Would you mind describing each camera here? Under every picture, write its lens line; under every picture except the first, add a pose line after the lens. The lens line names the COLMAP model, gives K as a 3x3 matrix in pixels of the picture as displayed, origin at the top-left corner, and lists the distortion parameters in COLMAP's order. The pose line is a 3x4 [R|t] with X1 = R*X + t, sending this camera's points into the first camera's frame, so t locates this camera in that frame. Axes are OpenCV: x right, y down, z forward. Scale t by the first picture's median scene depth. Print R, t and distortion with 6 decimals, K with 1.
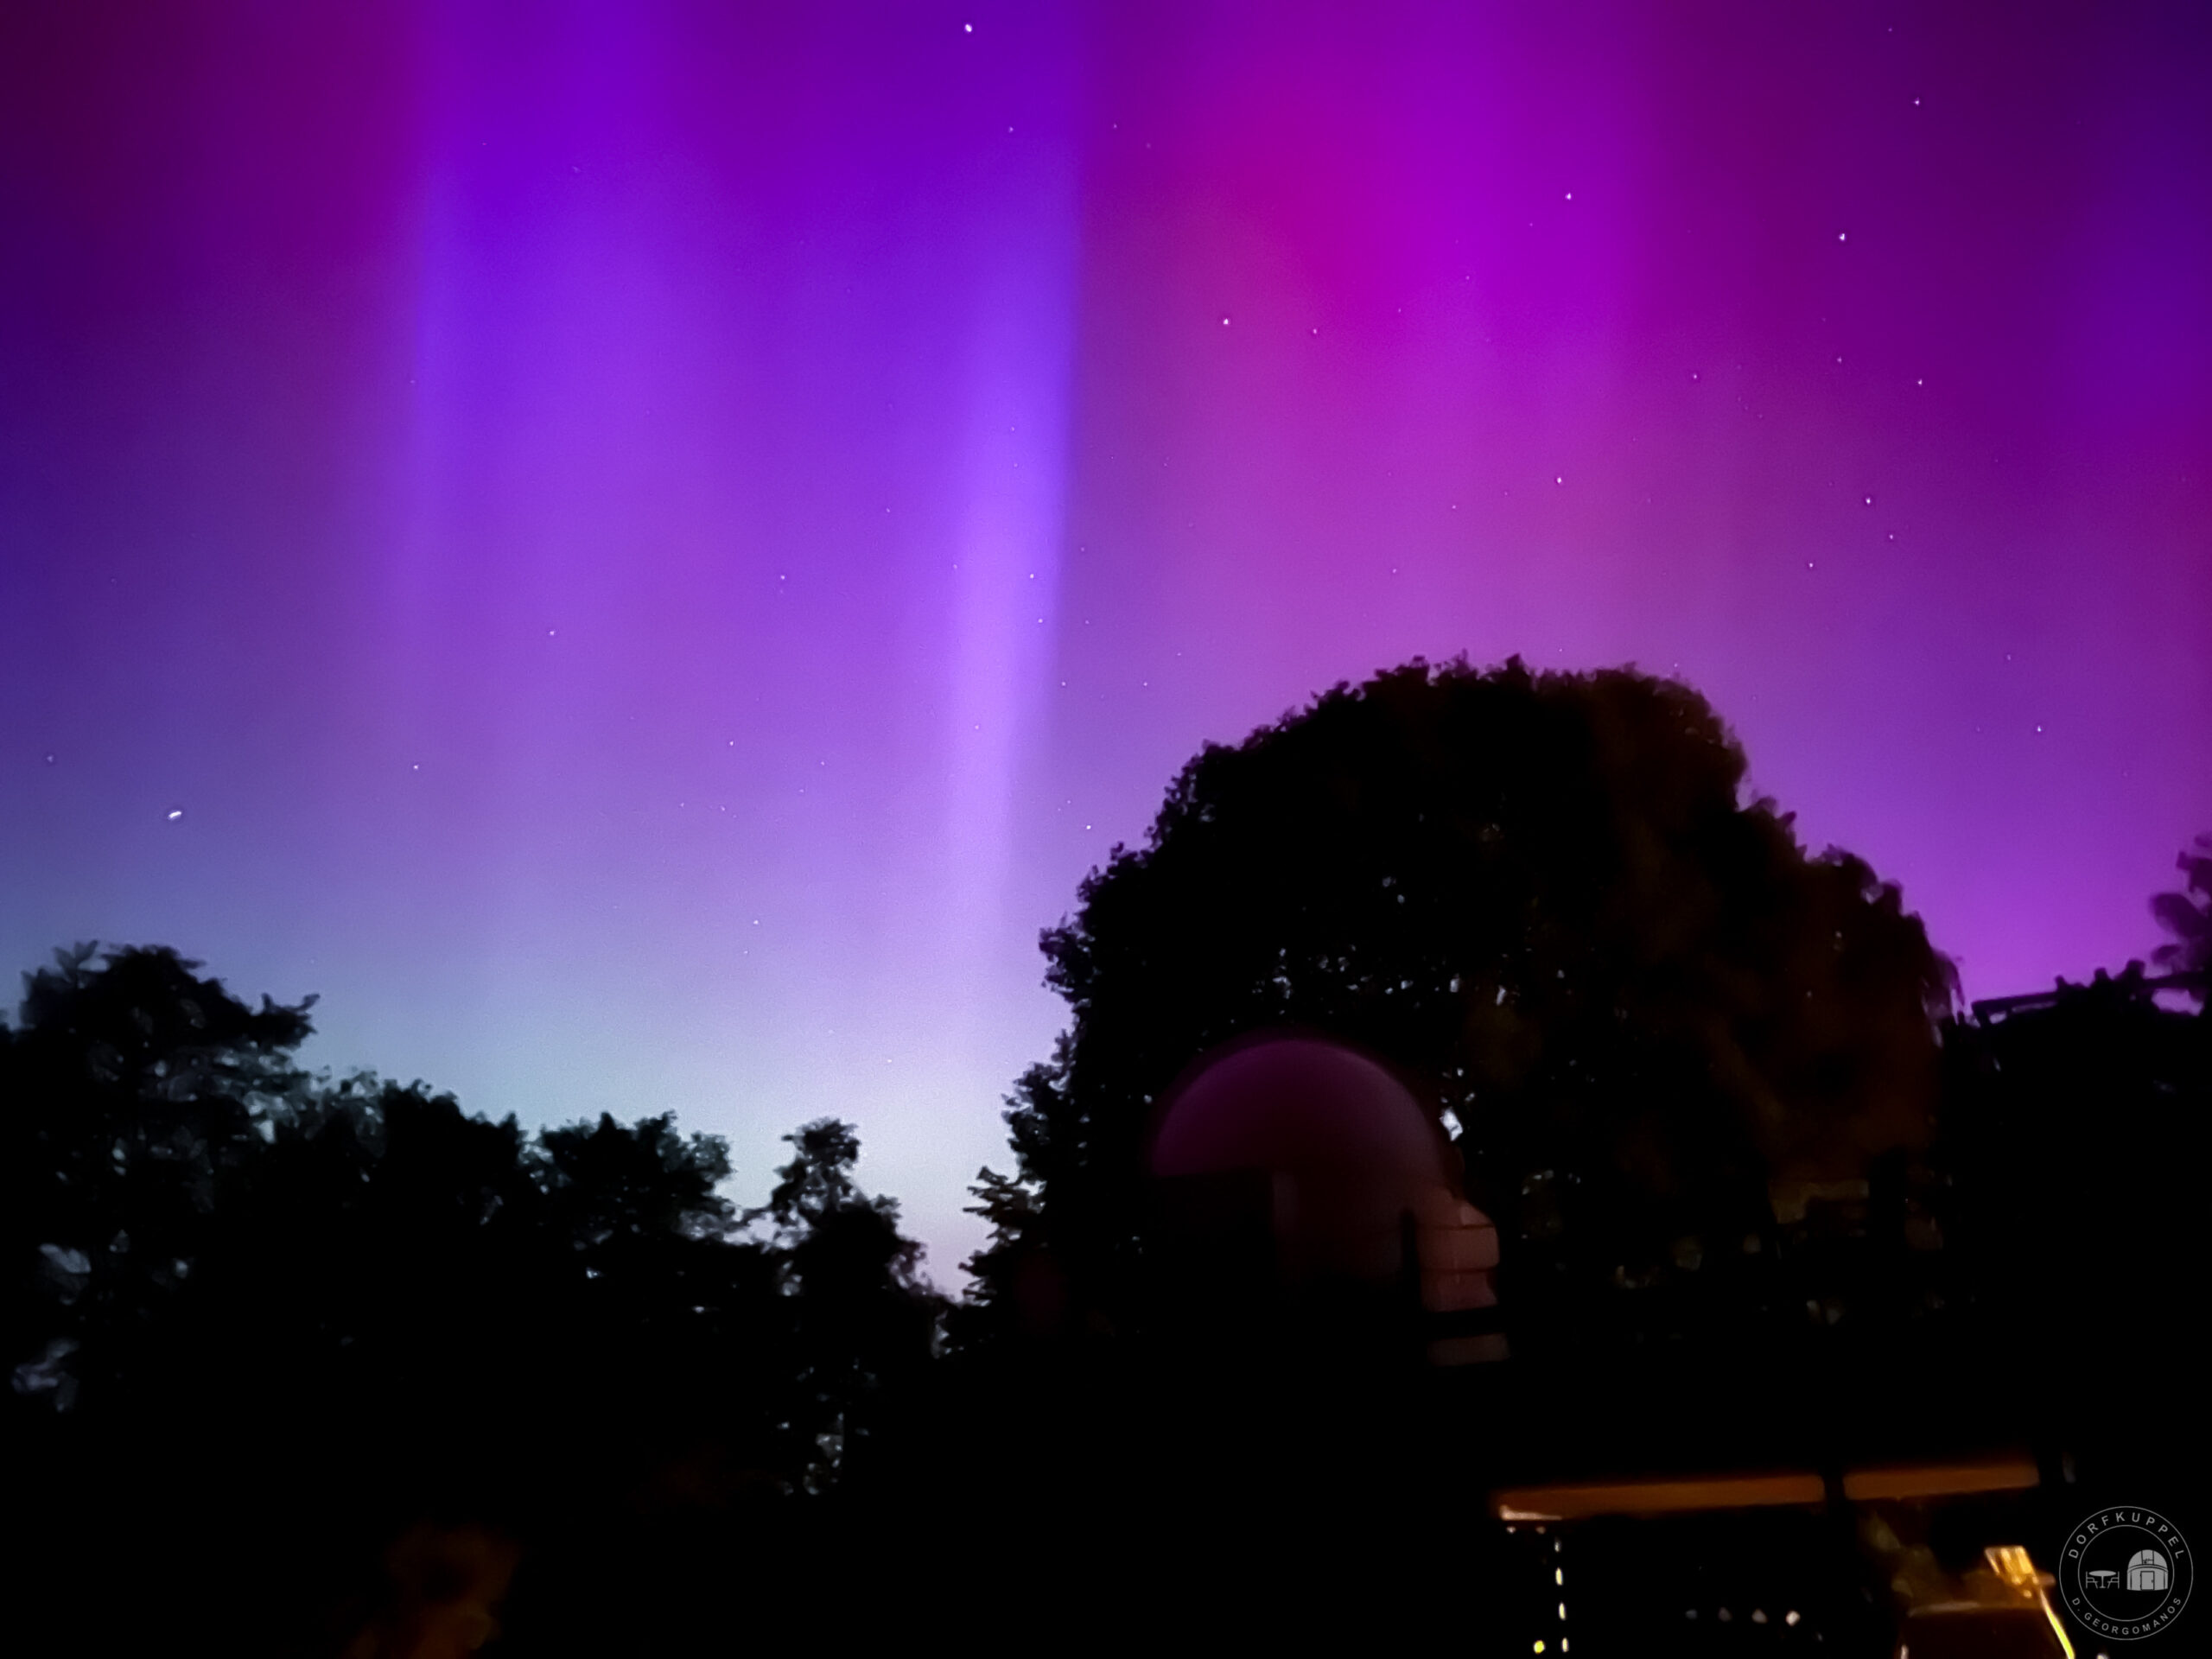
lens RADIAL K [[1680.3, 0, 1104.1], [0, 1680.3, 828.5], [0, 0, 1]] dist [0.034664, -0.002077]
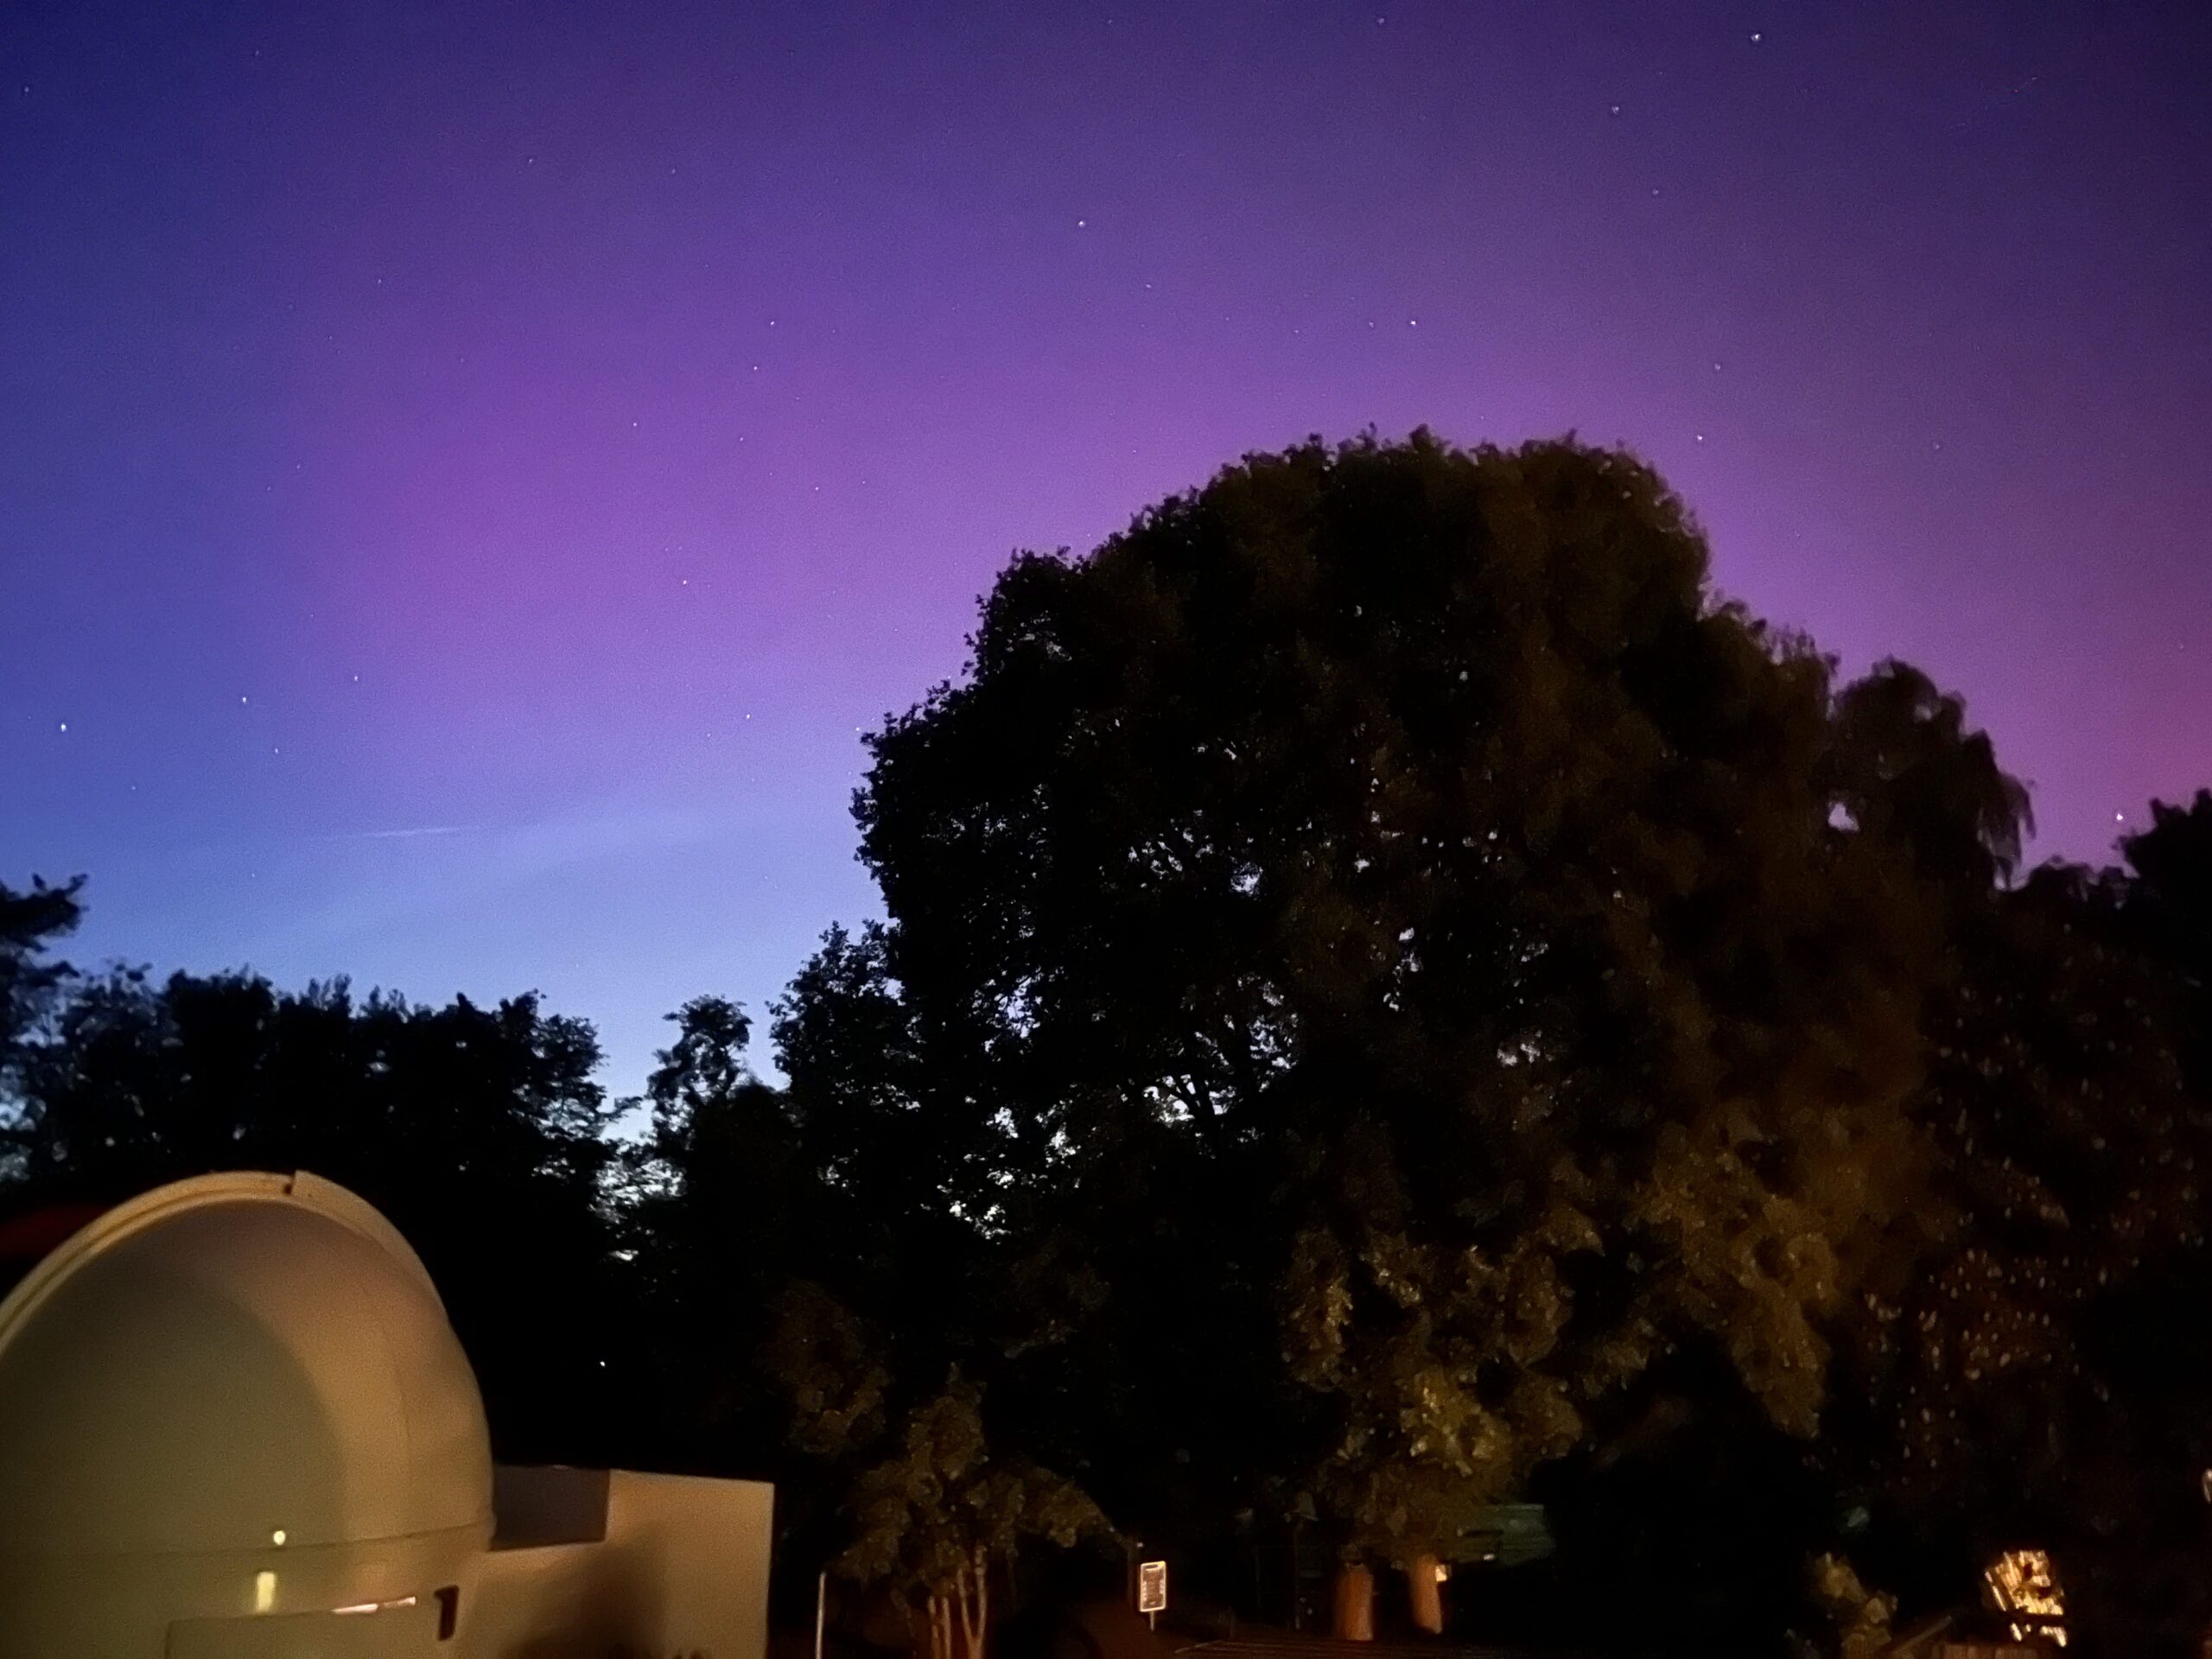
lens RADIAL K [[1680.3, 0, 1107.1], [0, 1680.3, 826.1], [0, 0, 1]] dist [0.034664, -0.002077]
pose [[0.998176, -0.021922, -0.056242, 0.106719], [0.027687, 0.994206, 0.103869, -0.003443], [0.053640, -0.105236, 0.993000, 0.153644]]
